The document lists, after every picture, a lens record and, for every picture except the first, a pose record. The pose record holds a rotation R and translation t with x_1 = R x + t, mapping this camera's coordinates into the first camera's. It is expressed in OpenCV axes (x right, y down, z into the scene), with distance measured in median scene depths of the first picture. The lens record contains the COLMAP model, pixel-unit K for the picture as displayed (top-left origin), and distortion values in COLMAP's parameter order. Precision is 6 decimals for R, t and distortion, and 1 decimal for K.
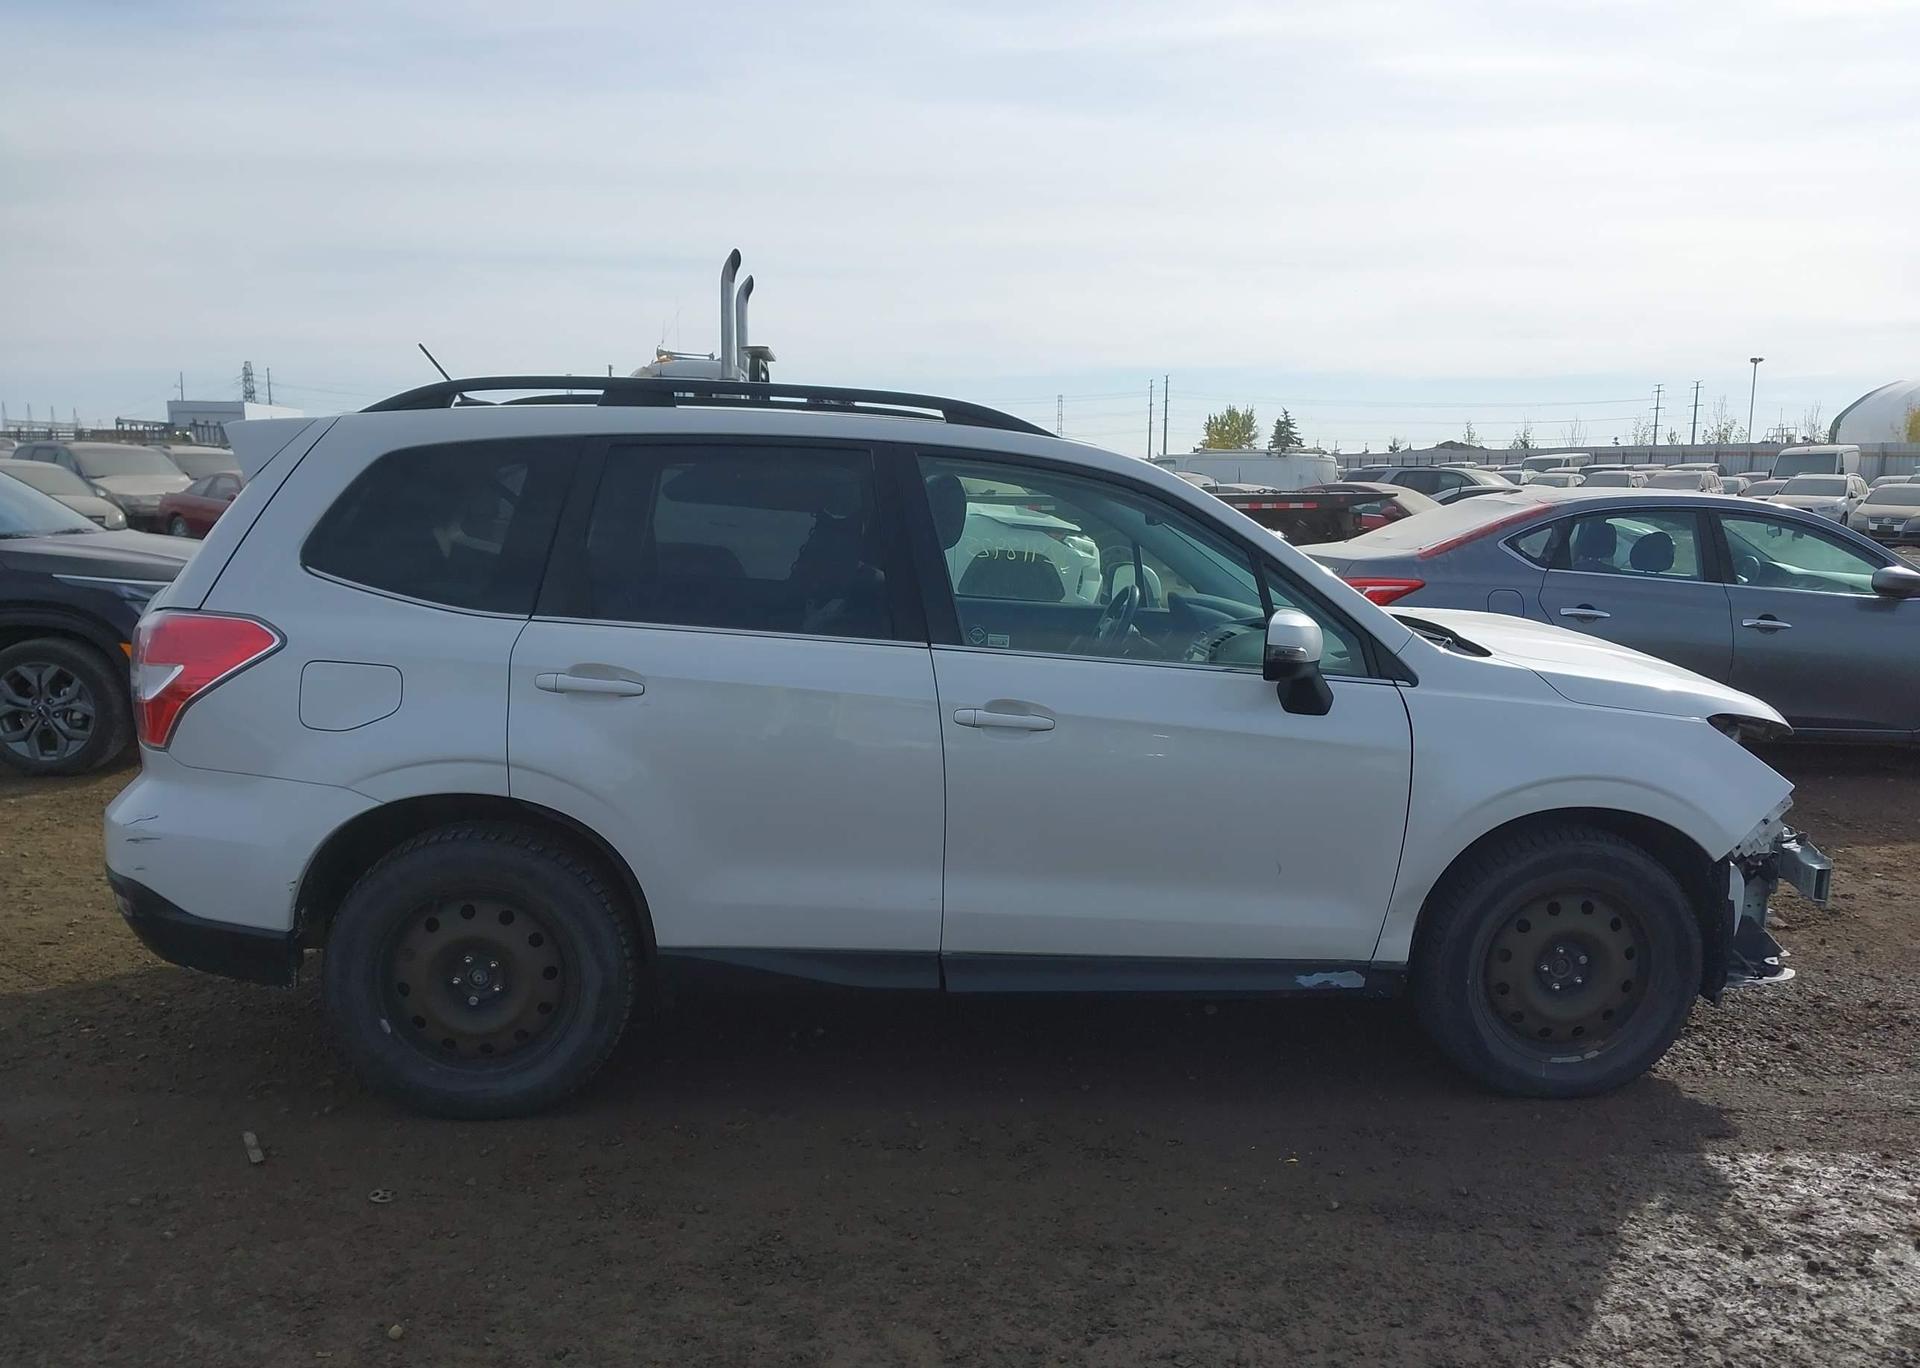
lens RADIAL K [[1556.0, 0, 958.3], [0, 1556.0, 684.5], [0, 0, 1]] dist [0.031899, -0.044694]
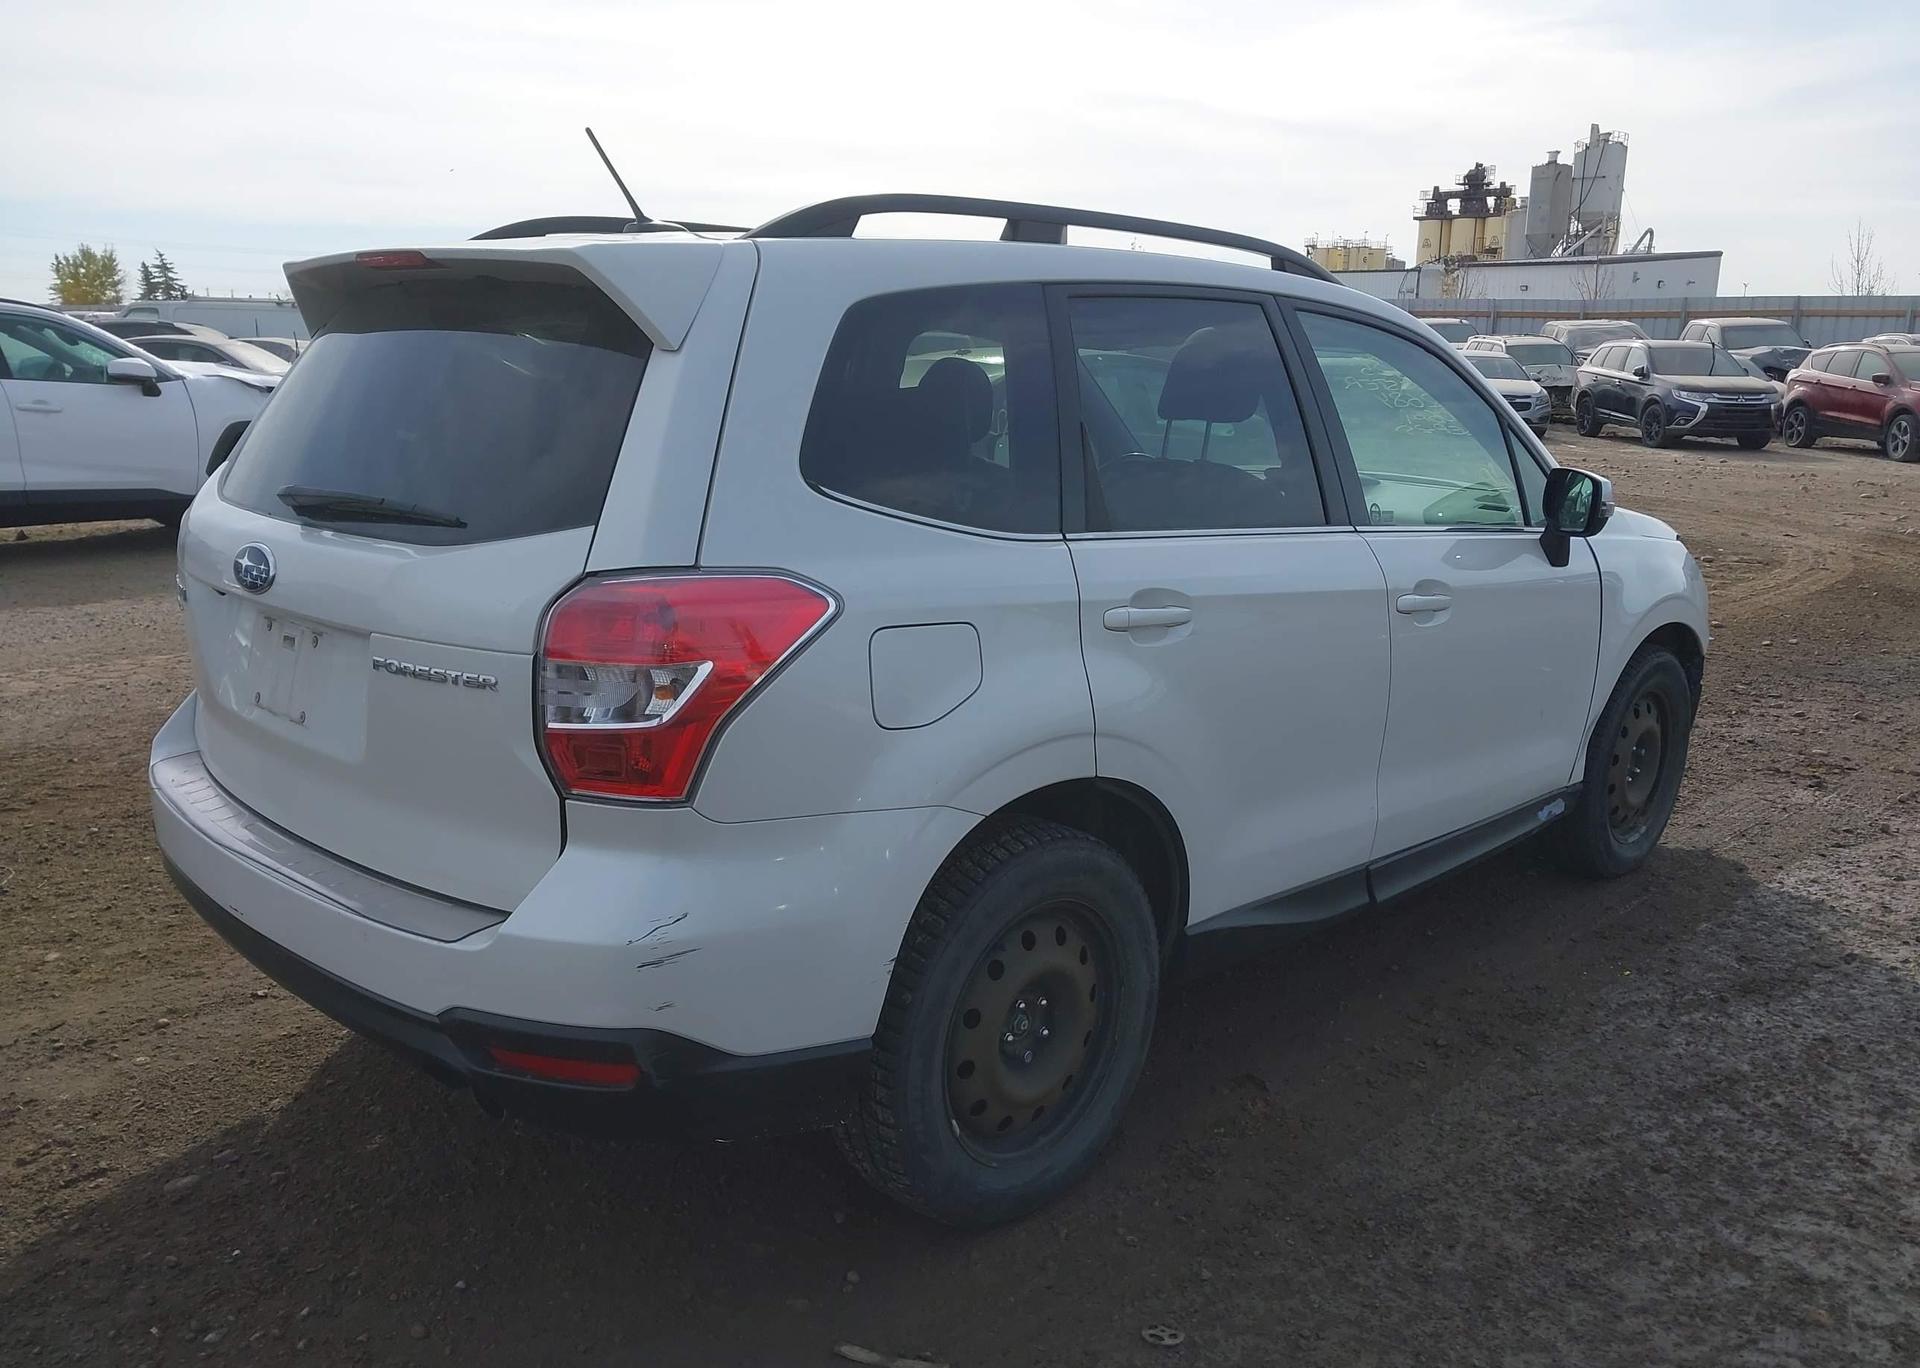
lens RADIAL K [[1556.0, 0, 955.4], [0, 1556.0, 686.5], [0, 0, 1]] dist [0.031899, -0.044694]
pose [[0.759682, -0.144441, 0.634051, -0.760516], [0.085389, 0.988735, 0.122932, -0.064356], [-0.644664, -0.039248, 0.763458, 0.451946]]
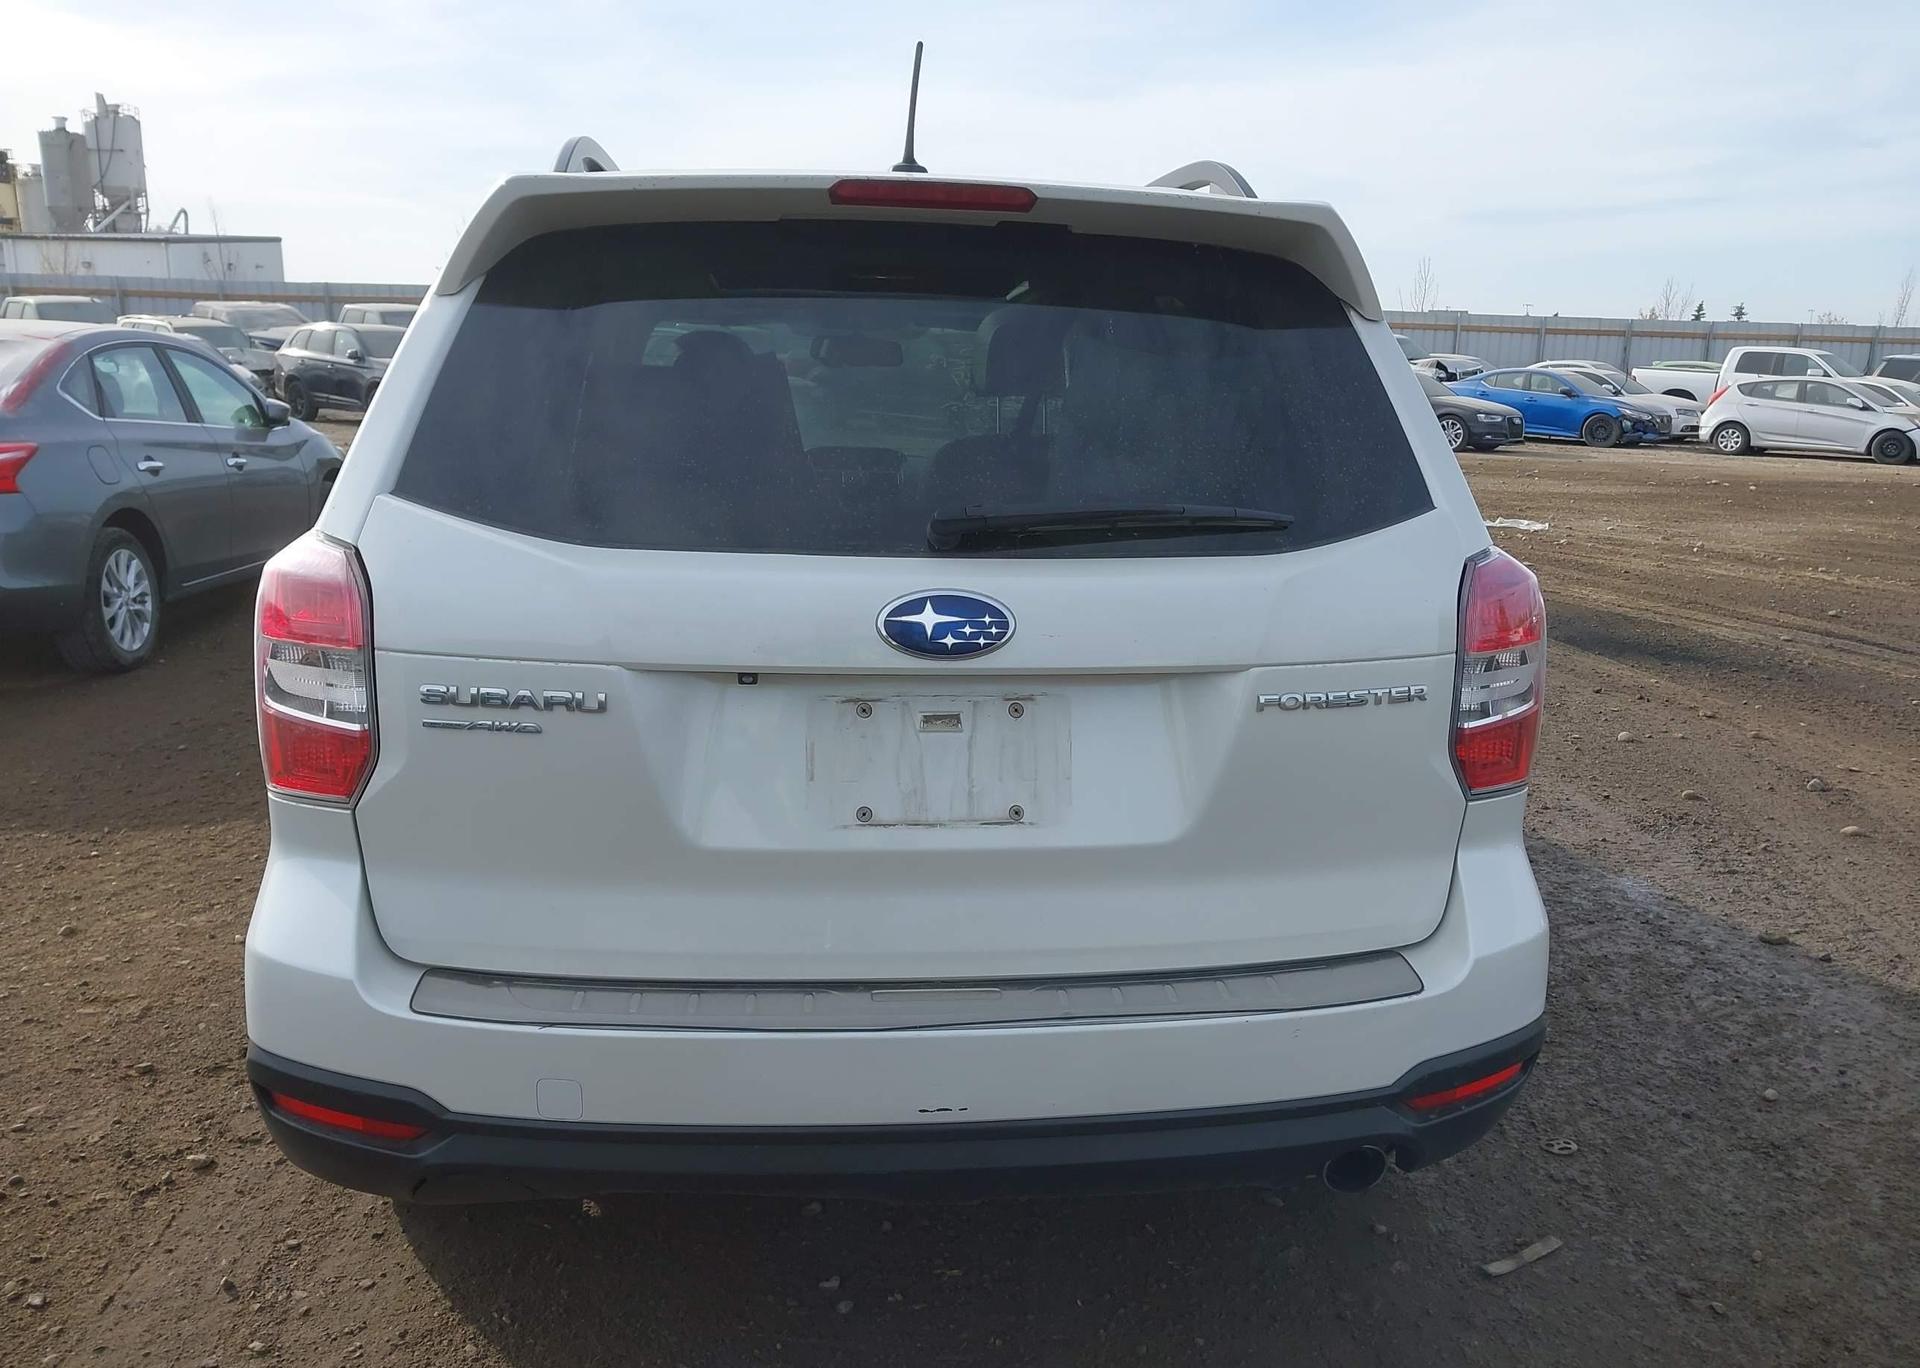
lens RADIAL K [[1556.0, 0, 966.6], [0, 1556.0, 670.7], [0, 0, 1]] dist [0.031899, -0.044694]
pose [[-0.033223, -0.215282, 0.975987, -1.025395], [0.115657, 0.969137, 0.217708, -0.147122], [-0.992733, 0.120113, -0.007299, 1.151400]]
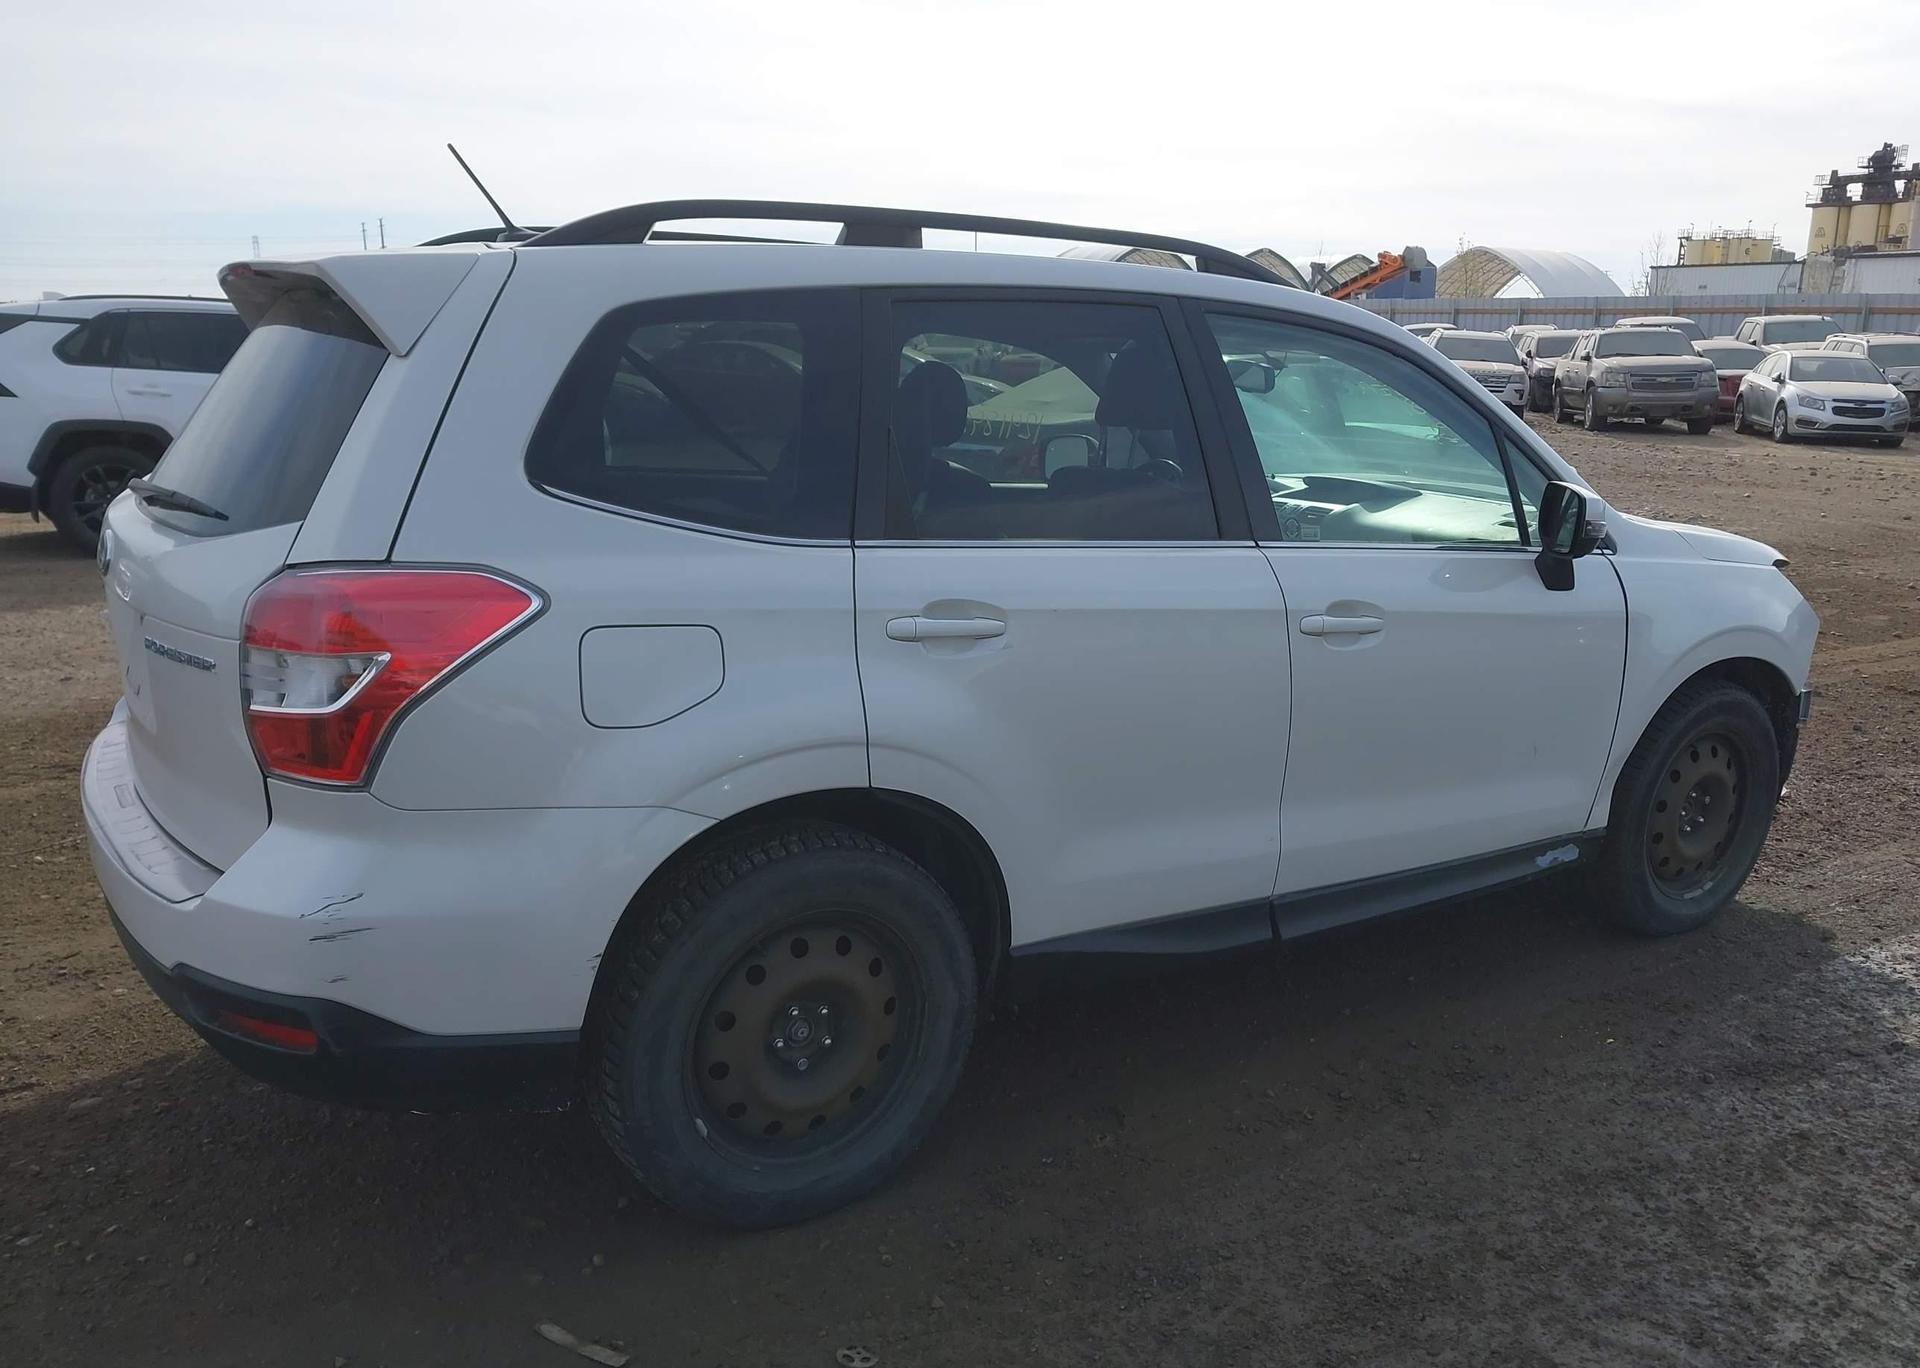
lens RADIAL K [[1556.0, 0, 952.1], [0, 1556.0, 687.4], [0, 0, 1]] dist [0.031899, -0.044694]
pose [[0.882982, -0.106569, 0.457150, -0.551565], [0.064144, 0.992146, 0.107390, -0.048490], [-0.465004, -0.065500, 0.882882, 0.317867]]
